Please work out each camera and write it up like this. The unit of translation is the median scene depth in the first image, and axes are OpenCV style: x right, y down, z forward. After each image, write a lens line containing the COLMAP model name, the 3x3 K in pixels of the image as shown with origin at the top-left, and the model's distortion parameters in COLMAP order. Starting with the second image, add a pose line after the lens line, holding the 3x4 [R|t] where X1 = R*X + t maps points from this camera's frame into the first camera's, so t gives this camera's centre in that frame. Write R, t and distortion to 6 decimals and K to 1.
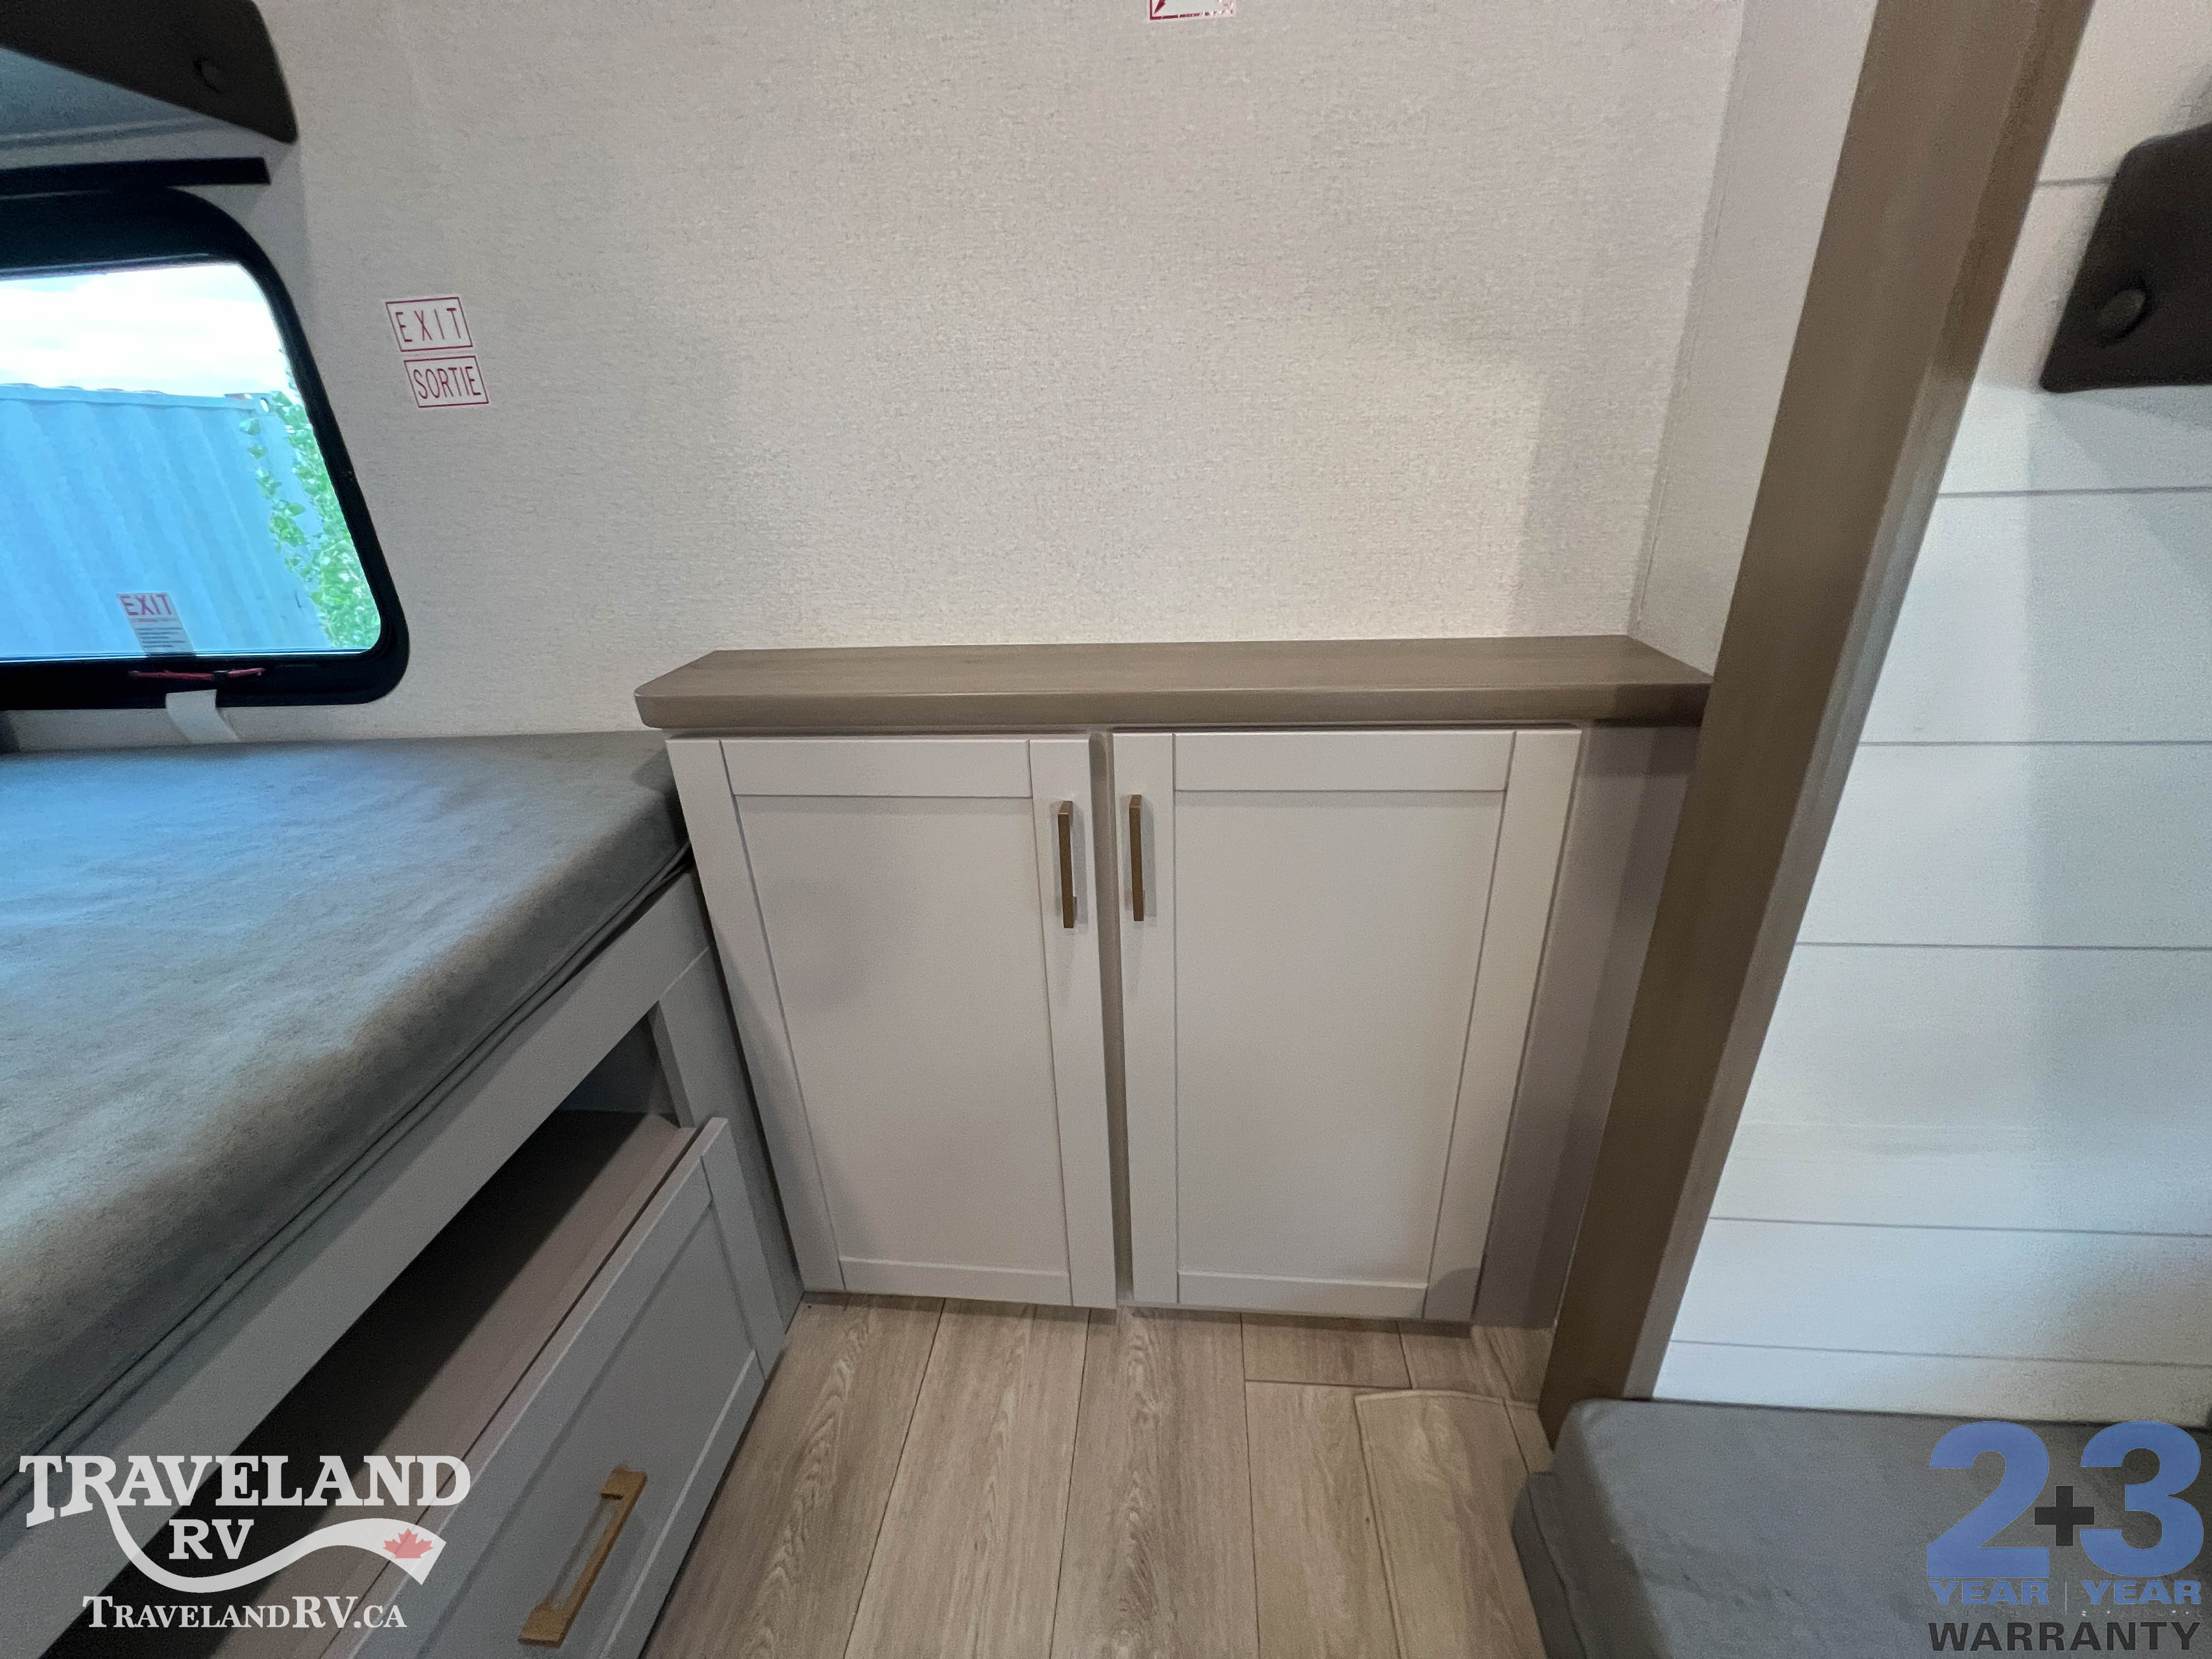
lens RADIAL K [[882.6, 0, 1109.0], [0, 882.6, 830.9], [0, 0, 1]] dist [-0.001593, 0.000100]
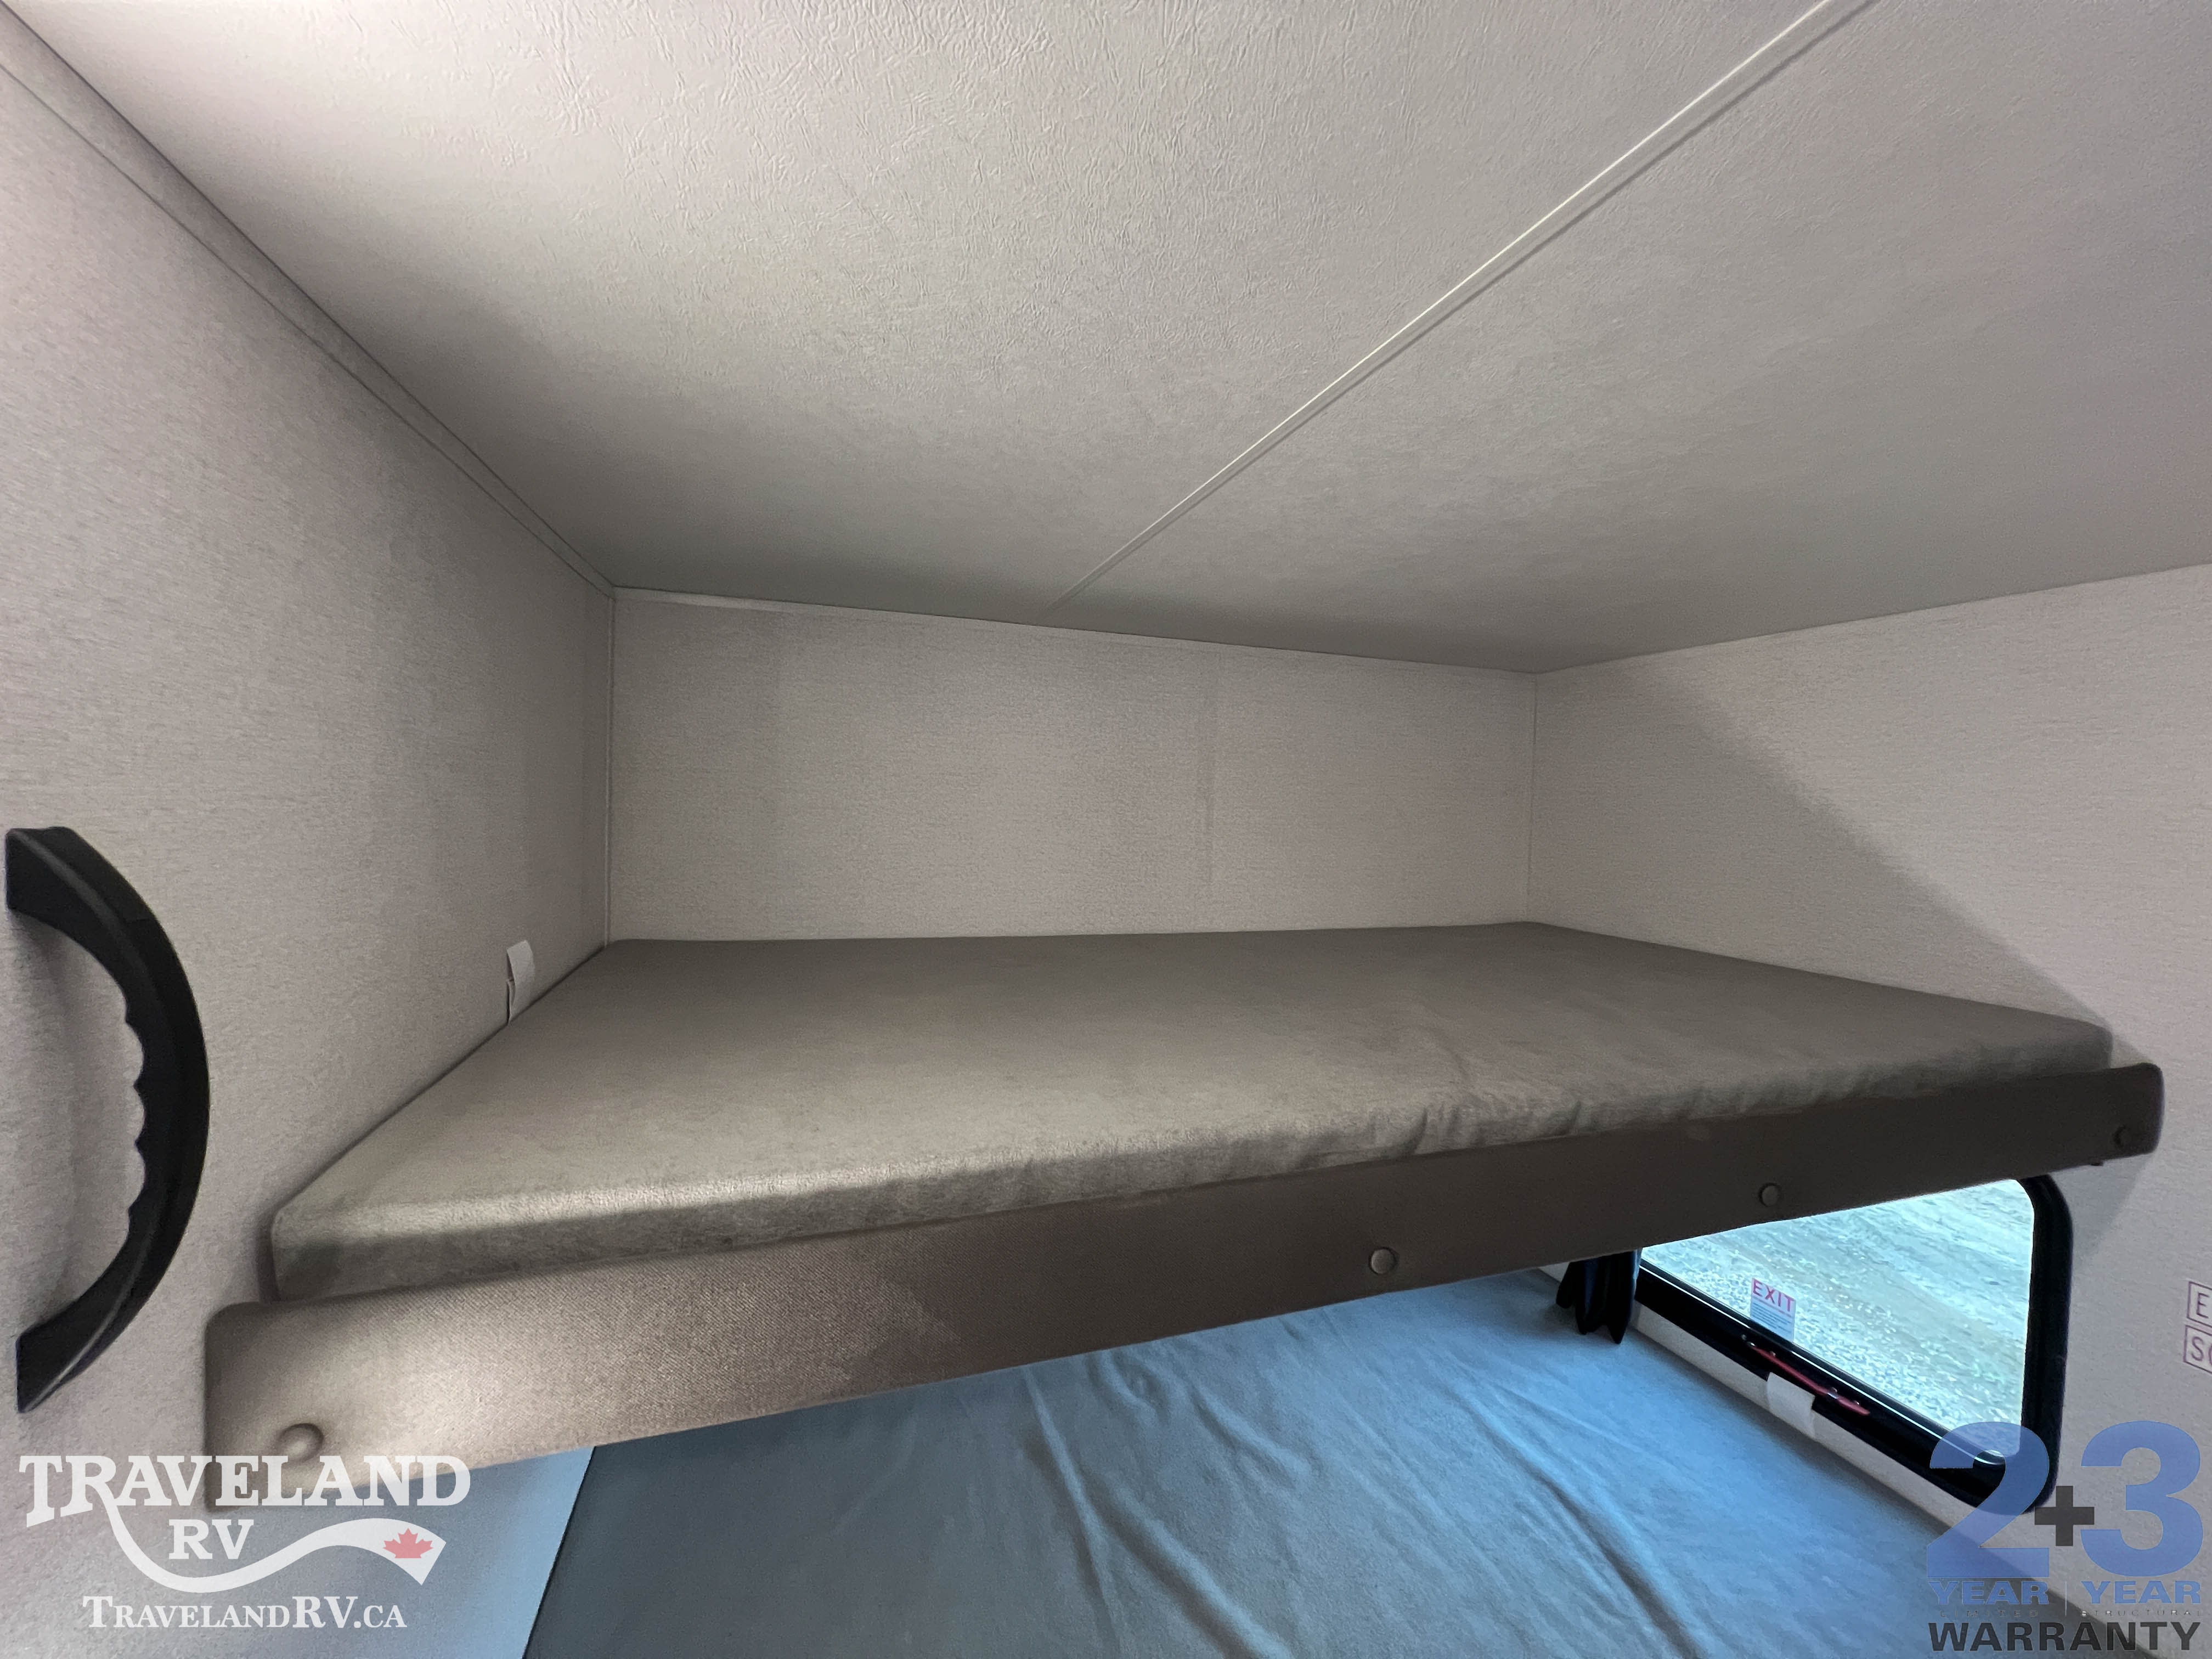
lens RADIAL K [[886.6, 0, 1112.8], [0, 886.6, 829.0], [0, 0, 1]] dist [-0.001325, -0.000045]
pose [[0.397311, 0.086180, -0.913628, -0.371304], [-0.413350, 0.905674, -0.094325, -0.439682], [0.819320, 0.415125, 0.395457, -0.848986]]
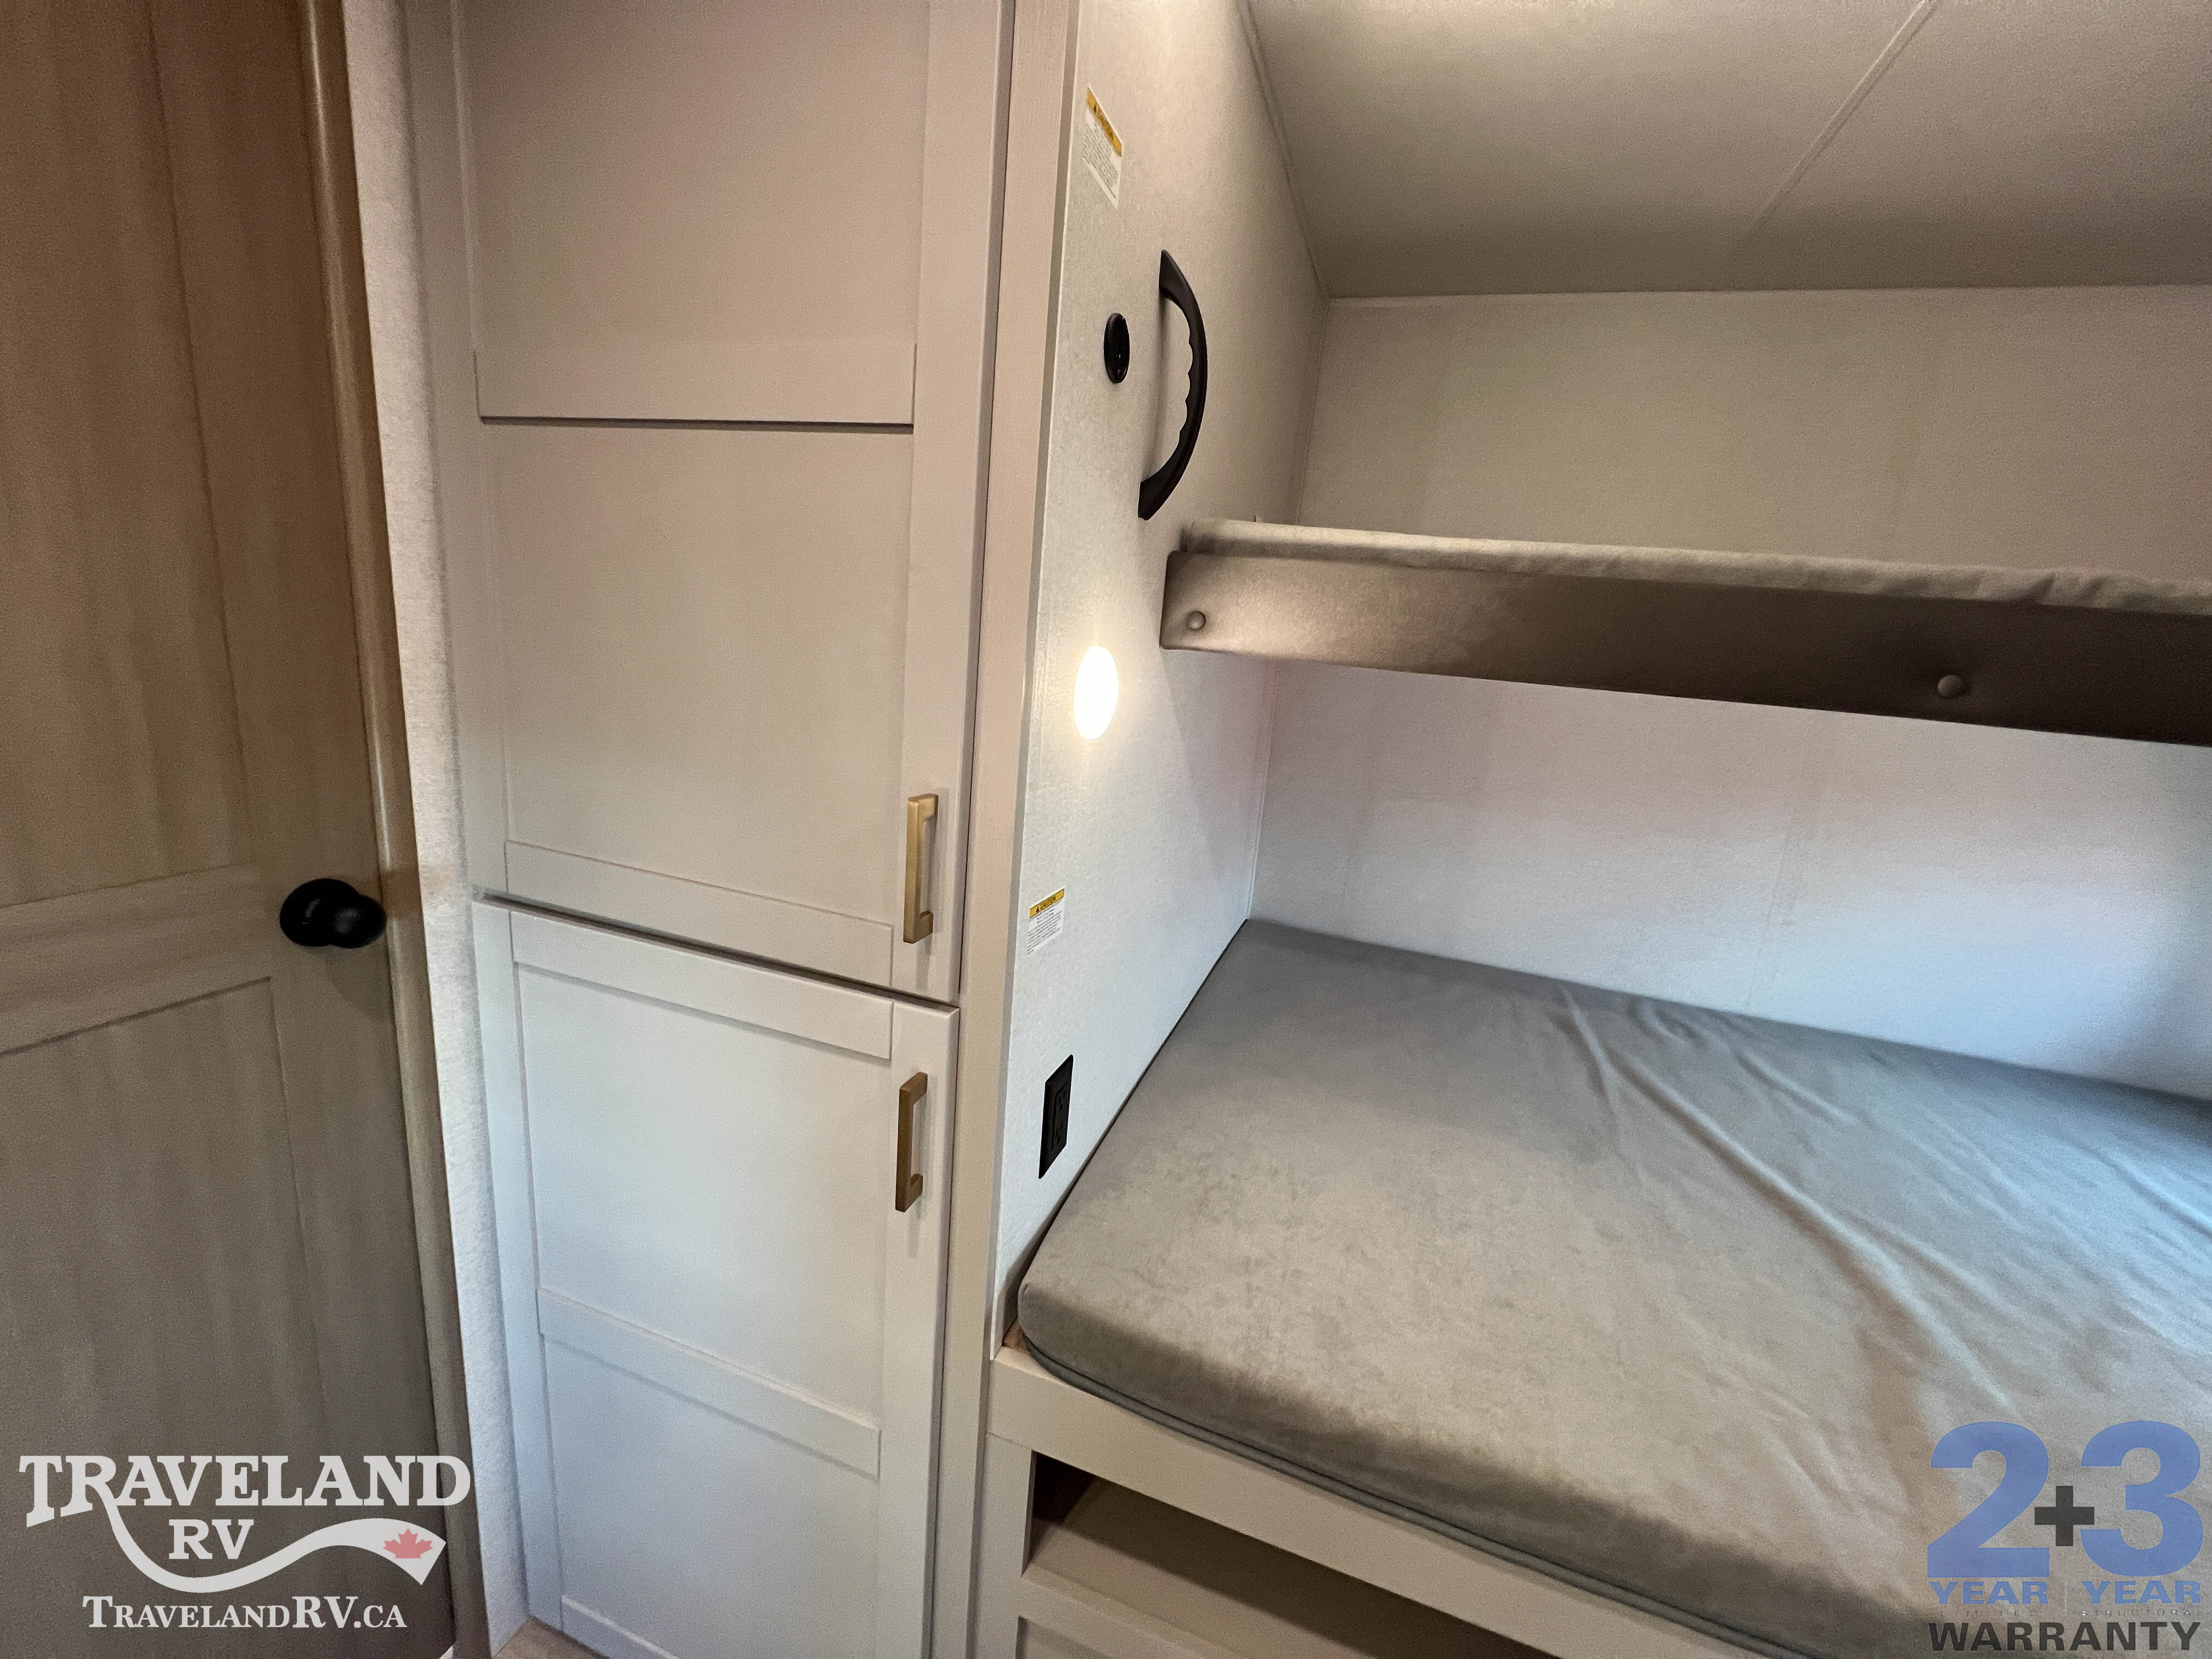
lens RADIAL K [[887.5, 0, 1110.4], [0, 887.5, 834.7], [0, 0, 1]] dist [0.001016, 0.000553]
pose [[-0.242616, 0.233854, -0.941515, 0.105811], [-0.466911, 0.822564, 0.324626, -0.042635], [0.850371, 0.518363, -0.090379, -0.740165]]
